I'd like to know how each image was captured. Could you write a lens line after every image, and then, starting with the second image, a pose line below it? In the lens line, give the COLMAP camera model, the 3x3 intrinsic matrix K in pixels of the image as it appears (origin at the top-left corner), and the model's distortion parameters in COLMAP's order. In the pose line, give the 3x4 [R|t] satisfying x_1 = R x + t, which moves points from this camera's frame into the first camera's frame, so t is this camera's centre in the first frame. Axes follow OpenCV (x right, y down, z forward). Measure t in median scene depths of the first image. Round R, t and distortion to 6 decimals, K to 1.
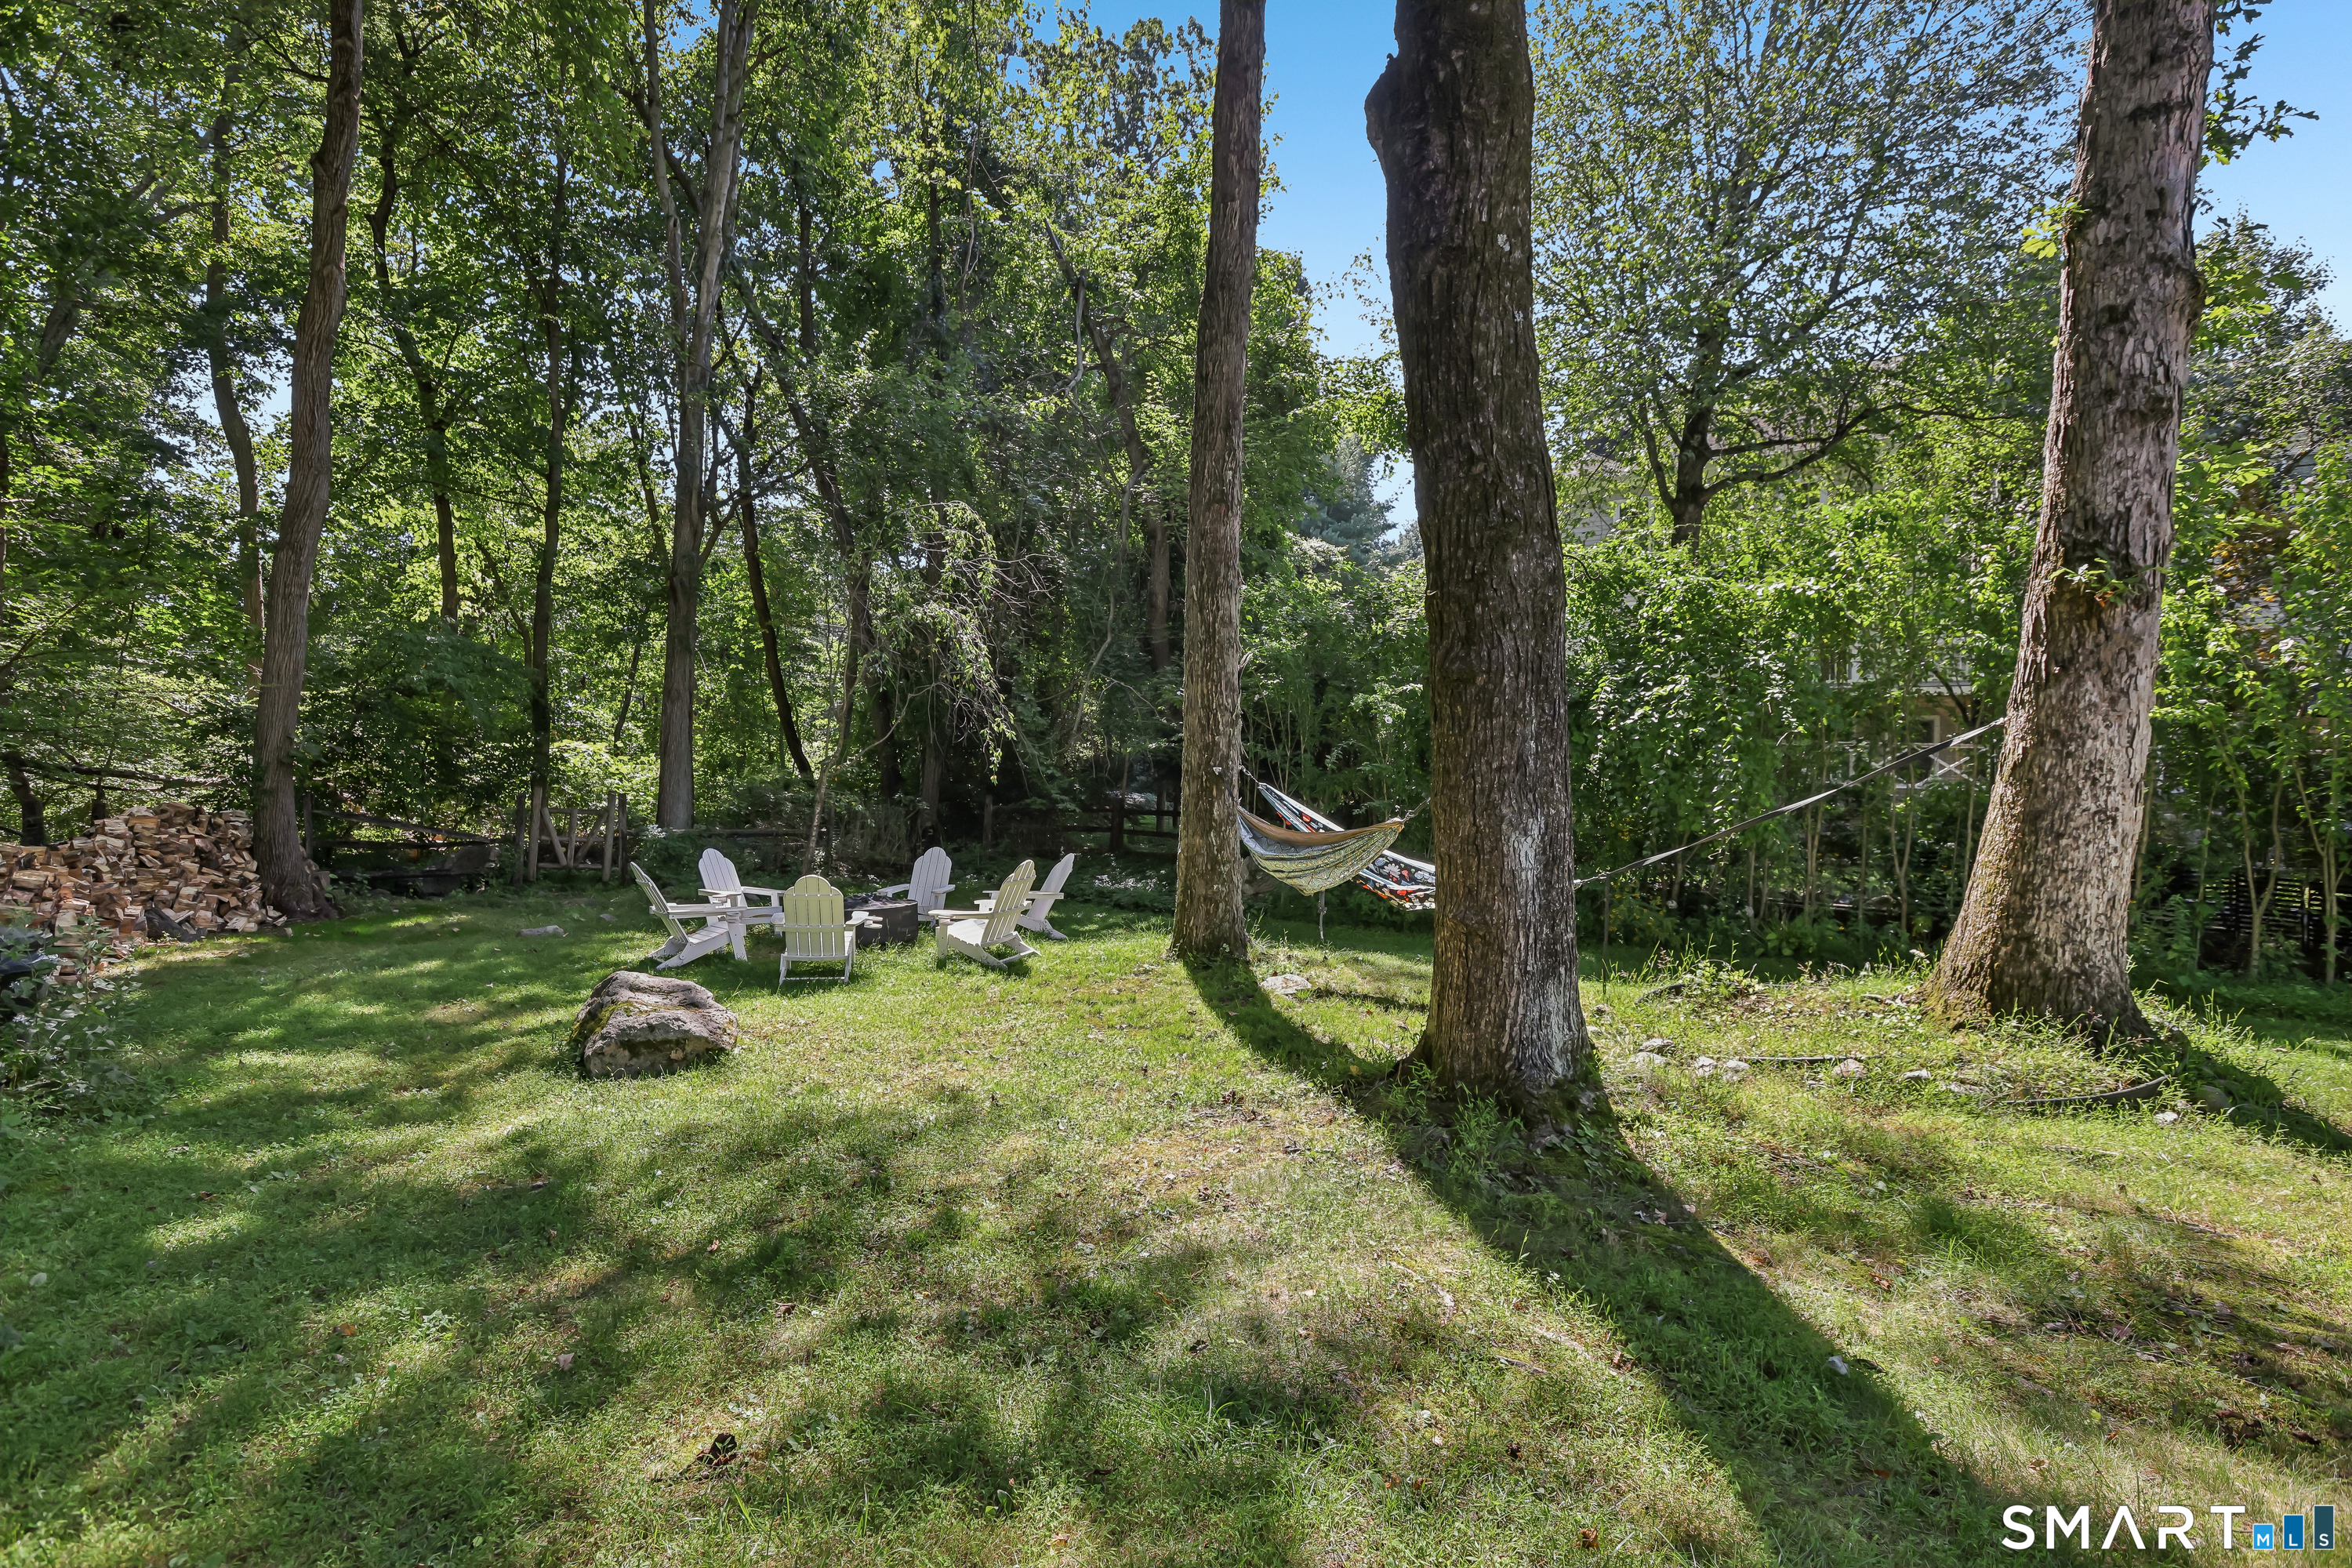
lens RADIAL K [[1088.7, 0, 1174.4], [0, 1088.7, 781.3], [0, 0, 1]] dist [-0.019182, -0.000192]
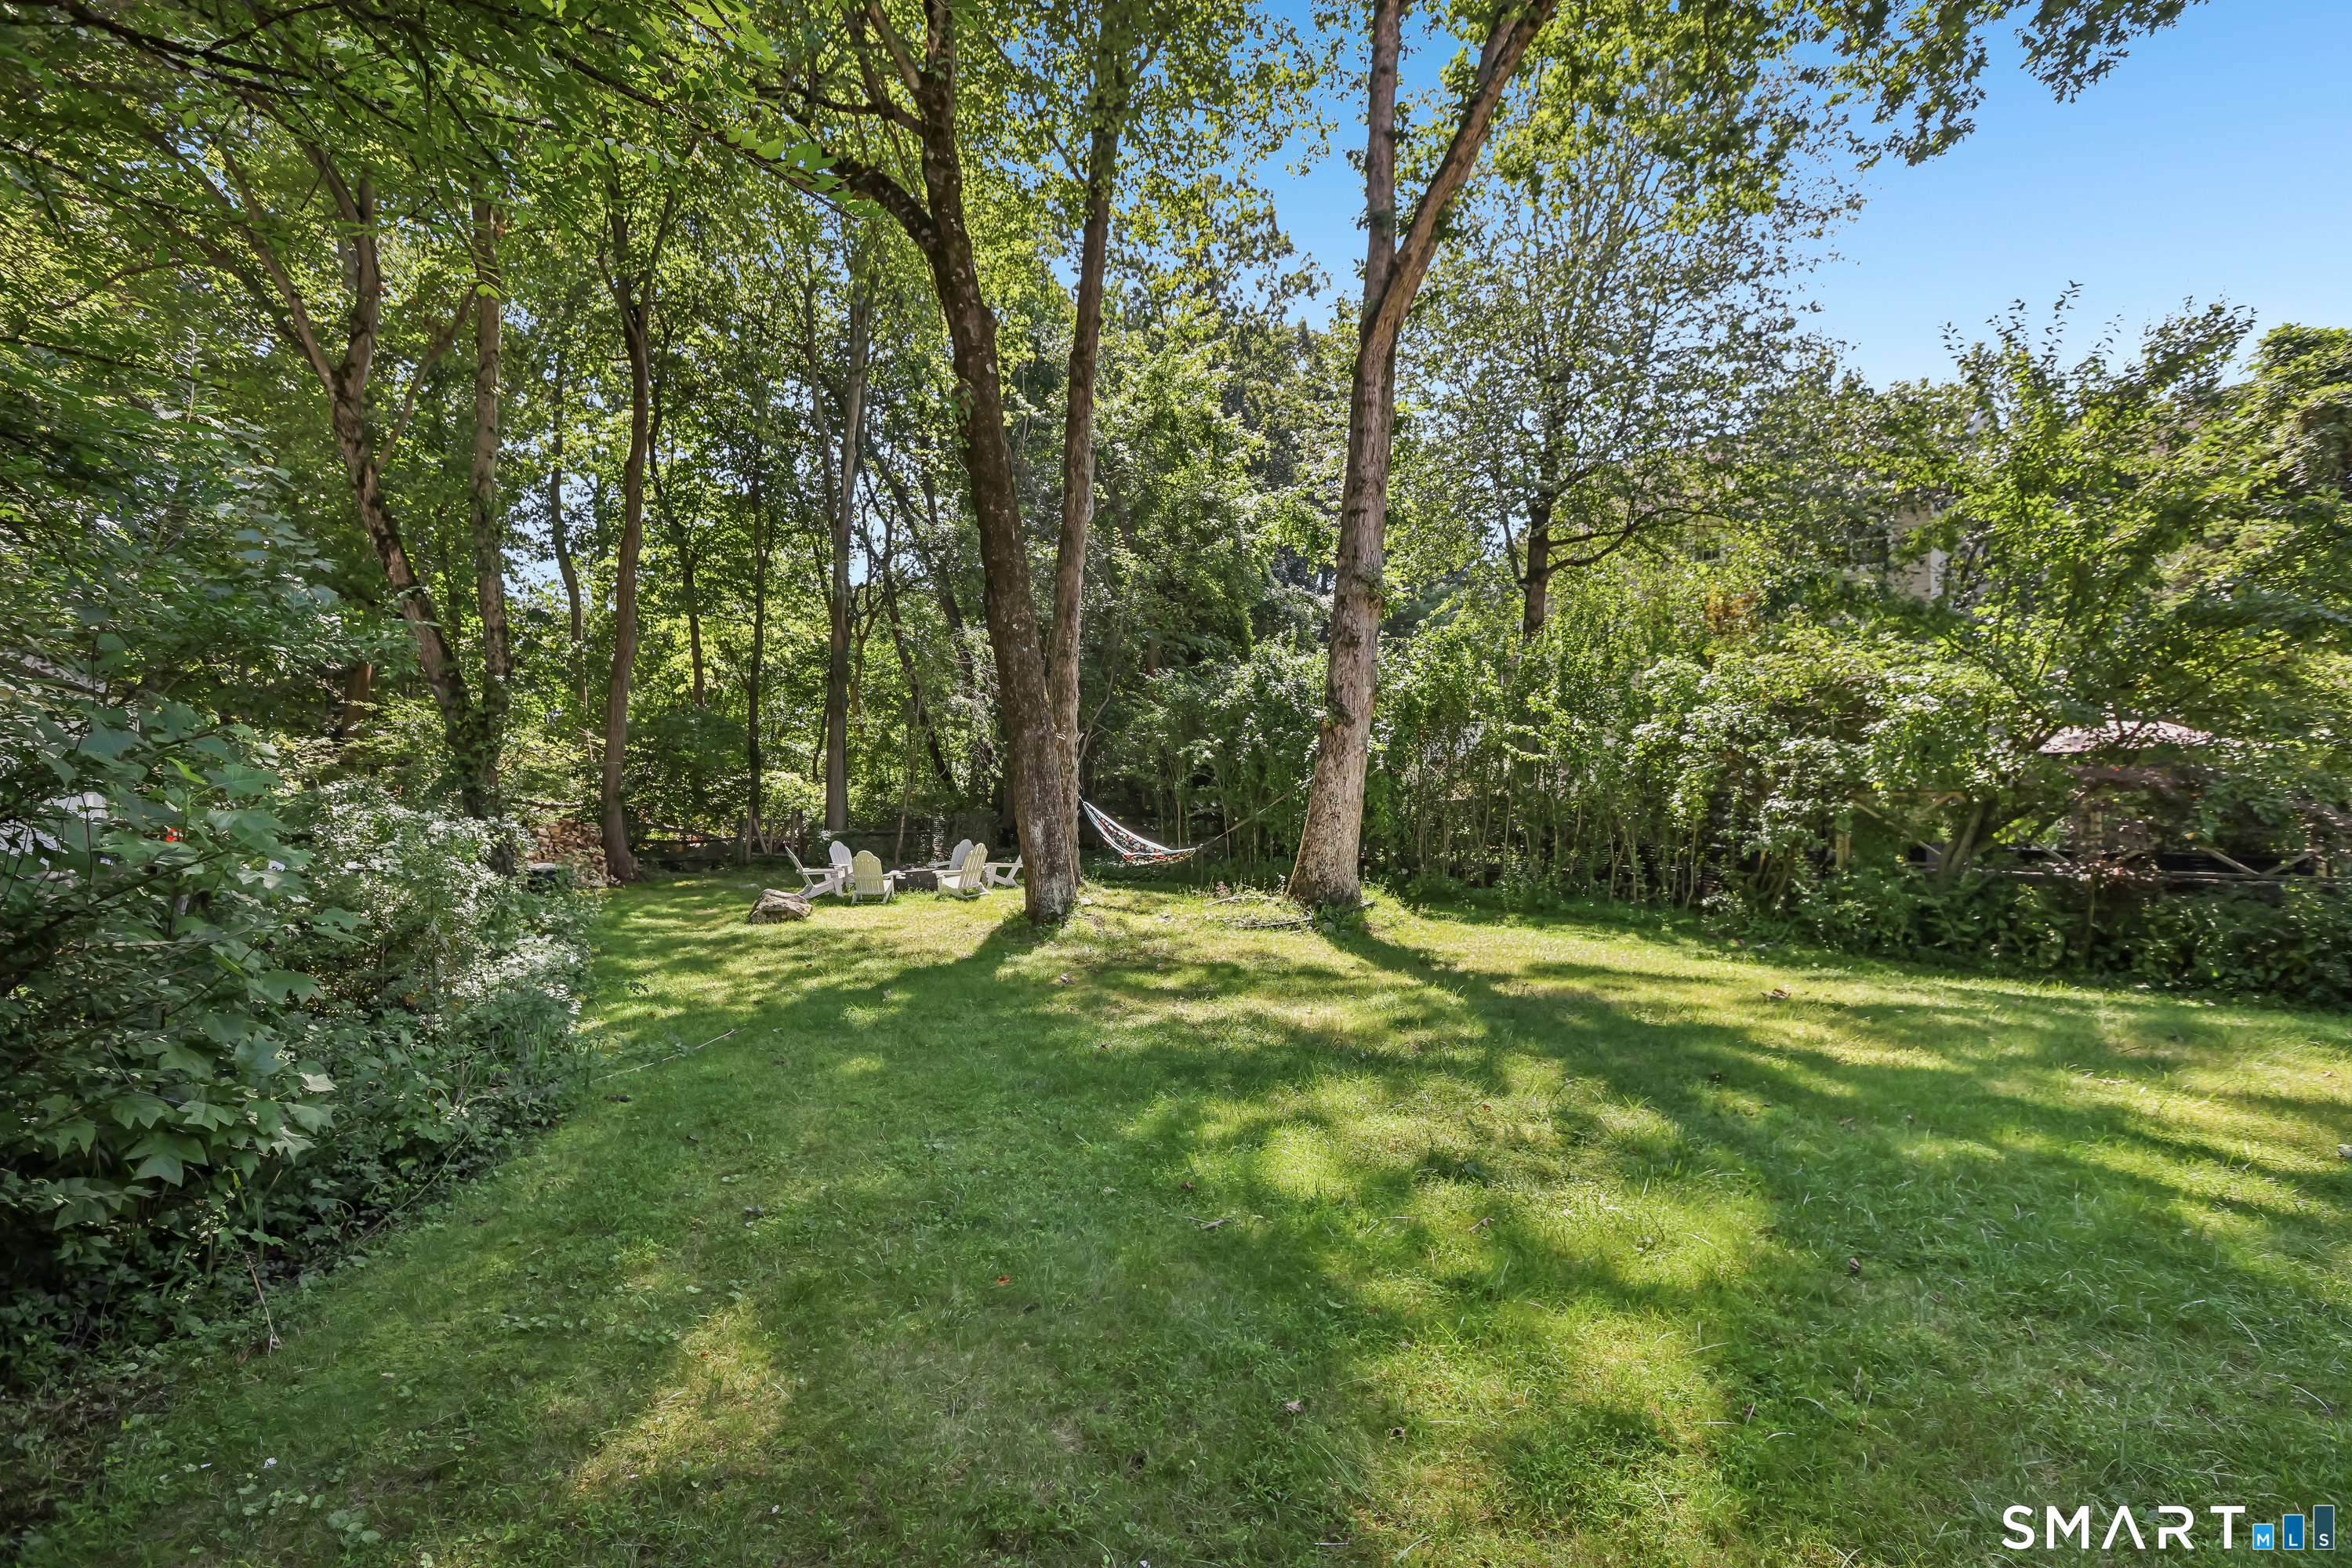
lens RADIAL K [[1069.7, 0, 1167.7], [0, 1069.7, 776.8], [0, 0, 1]] dist [-0.020767, 0.001270]
pose [[0.984358, -0.018527, -0.175202, 0.298117], [0.017120, 0.999808, -0.009542, -0.012286], [0.175345, 0.006393, 0.984486, -0.448902]]
